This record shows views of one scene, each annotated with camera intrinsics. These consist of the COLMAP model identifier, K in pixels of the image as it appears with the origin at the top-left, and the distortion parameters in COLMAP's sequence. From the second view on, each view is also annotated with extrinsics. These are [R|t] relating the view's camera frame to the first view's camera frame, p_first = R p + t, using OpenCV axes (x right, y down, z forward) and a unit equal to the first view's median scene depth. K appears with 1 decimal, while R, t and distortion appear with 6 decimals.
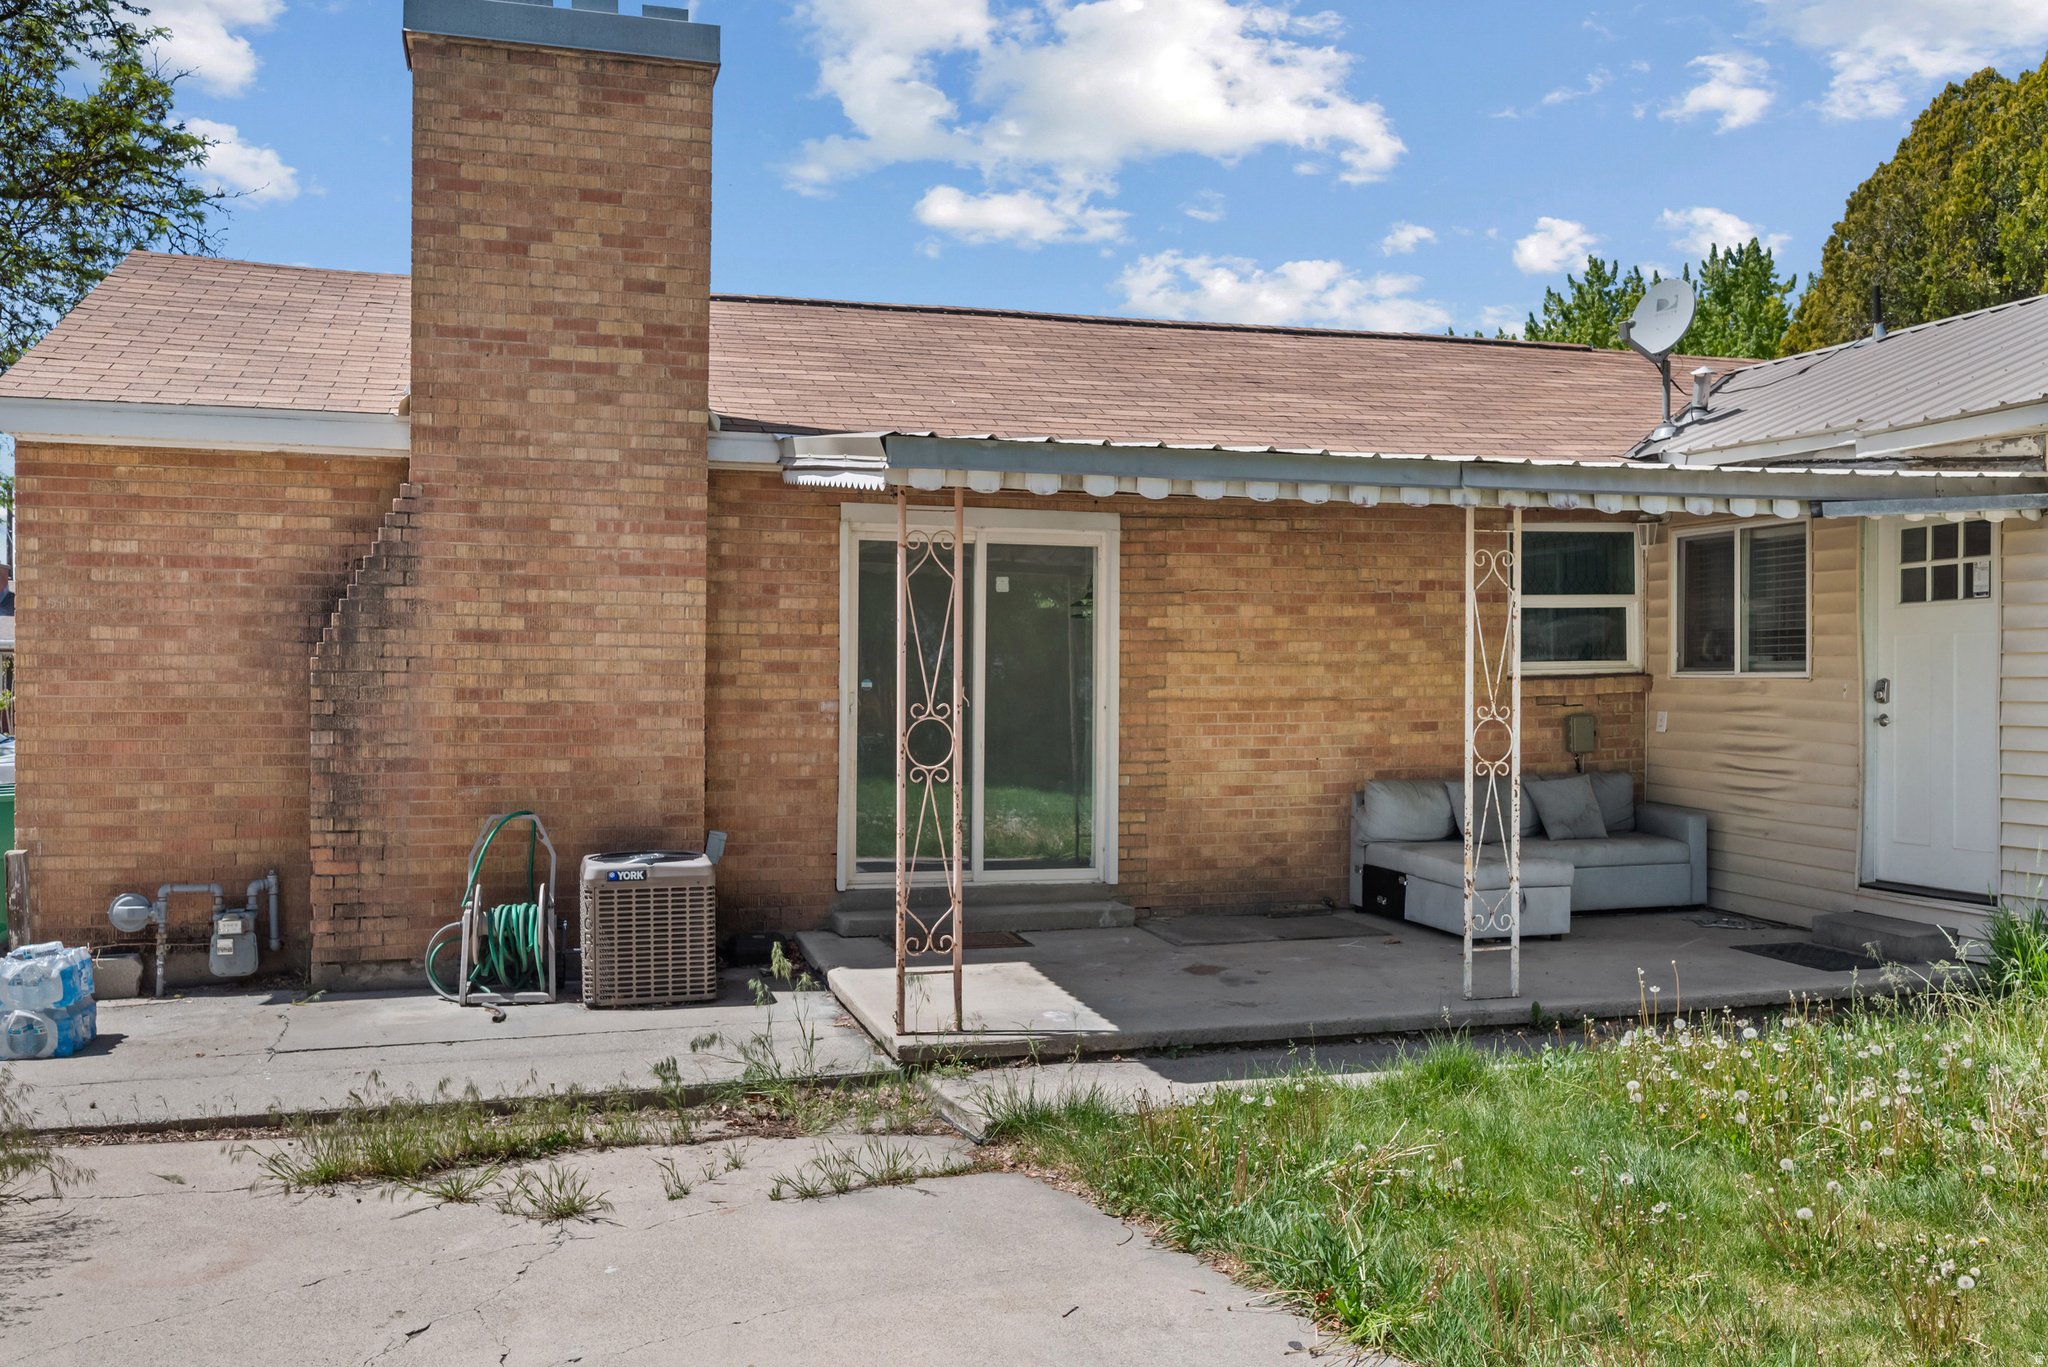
lens RADIAL K [[1759.6, 0, 1024.0], [0, 1759.6, 683.5], [0, 0, 1]] dist [-0.012122, -0.006221]
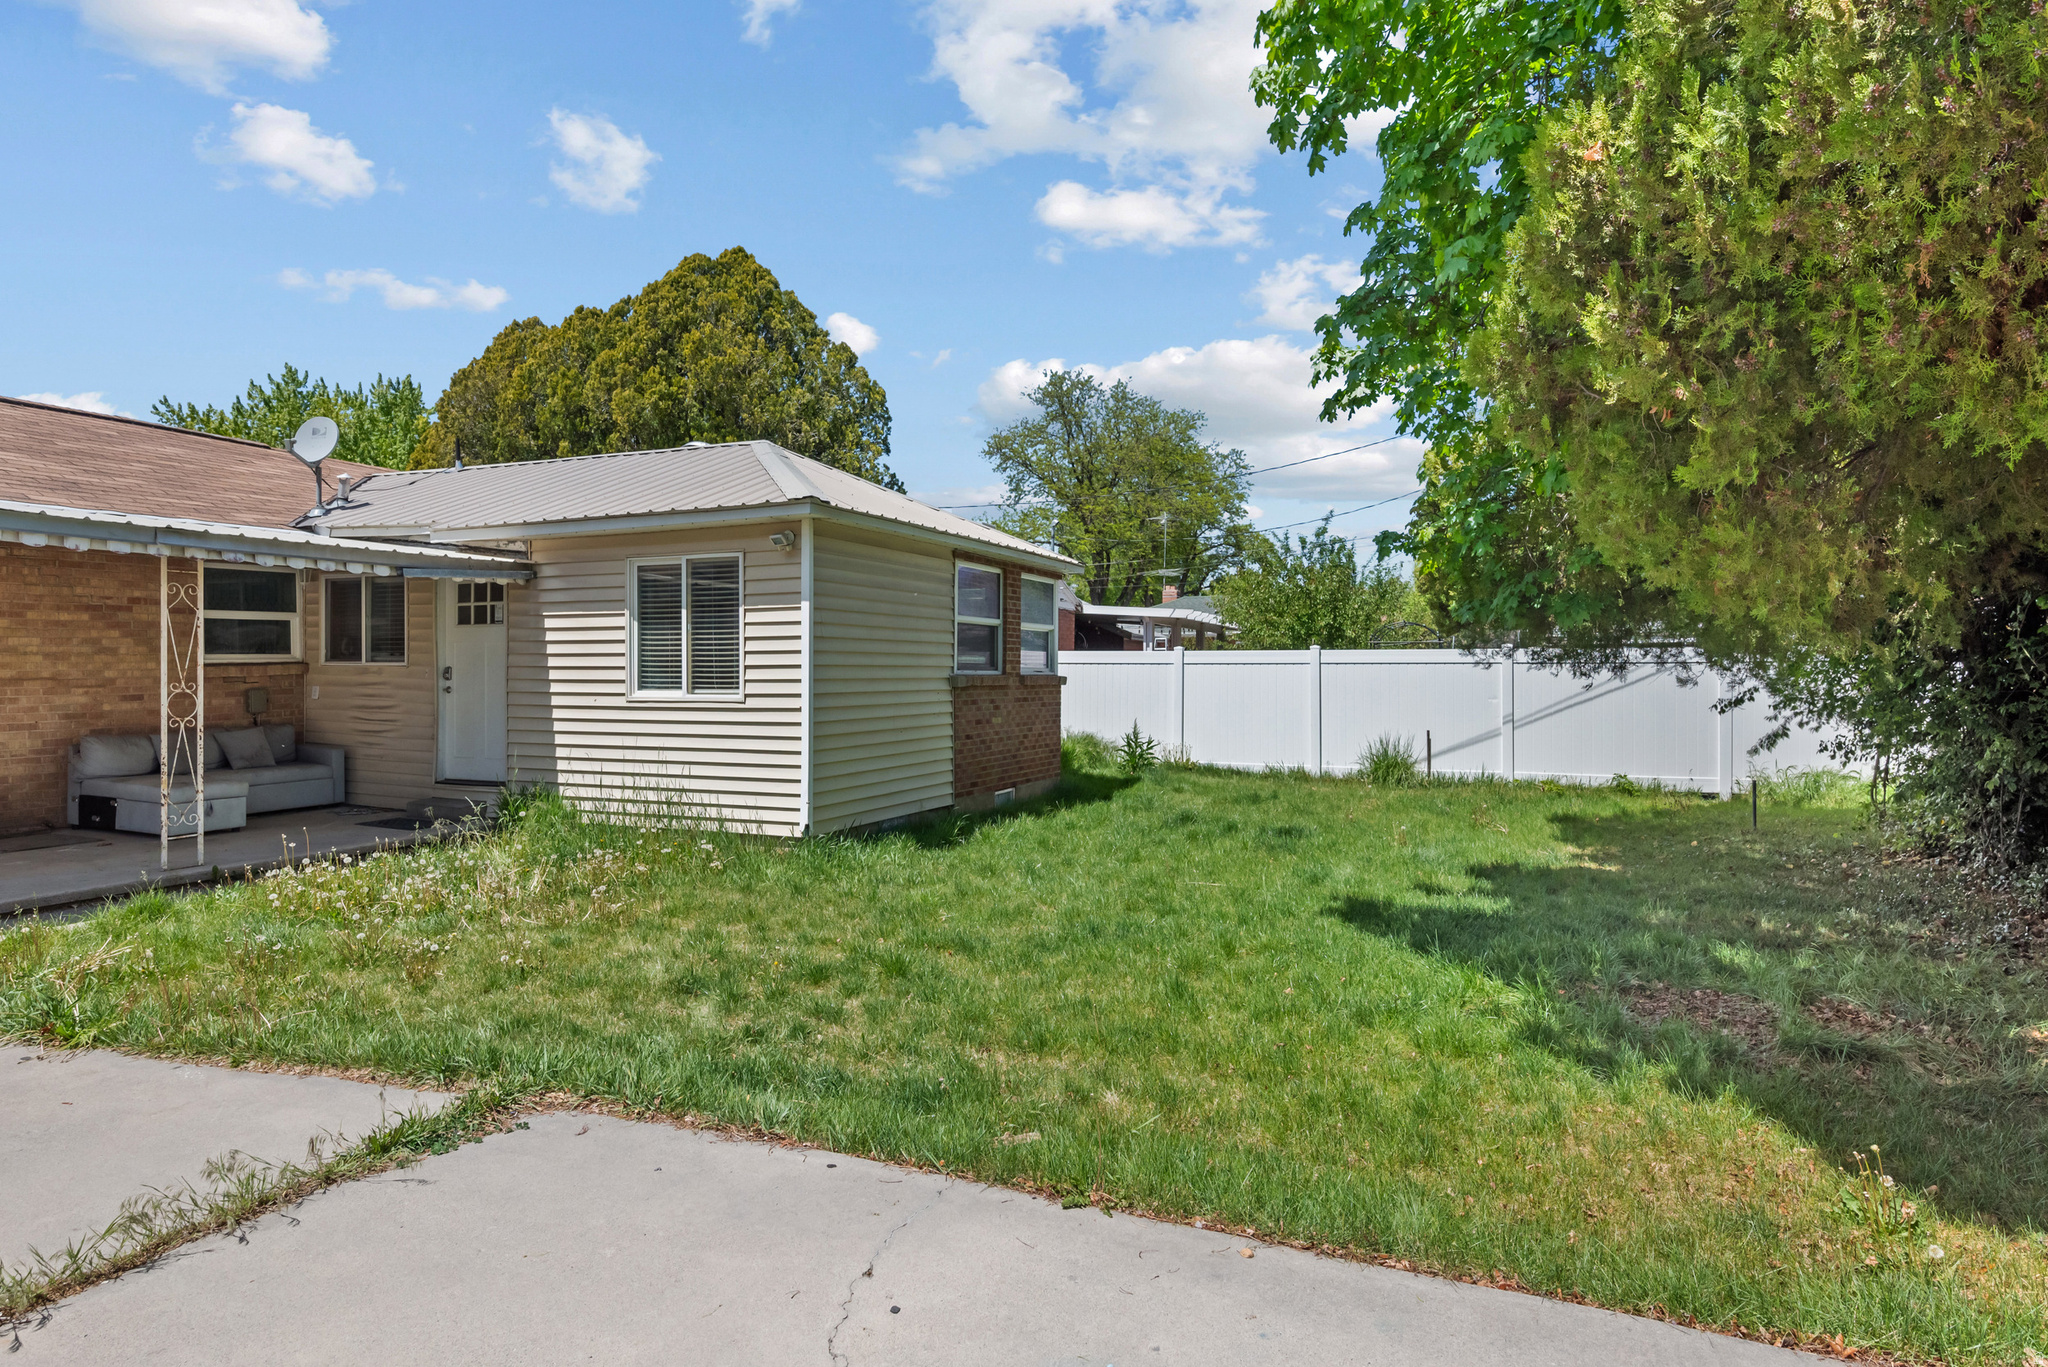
lens RADIAL K [[1133.4, 0, 1024.0], [0, 1133.4, 683.5], [0, 0, 1]] dist [-0.001740, -0.000554]
pose [[0.633666, -0.006881, 0.773577, -0.032399], [-0.003157, 0.999929, 0.011481, -0.000483], [-0.773601, -0.009717, 0.633599, -0.182624]]
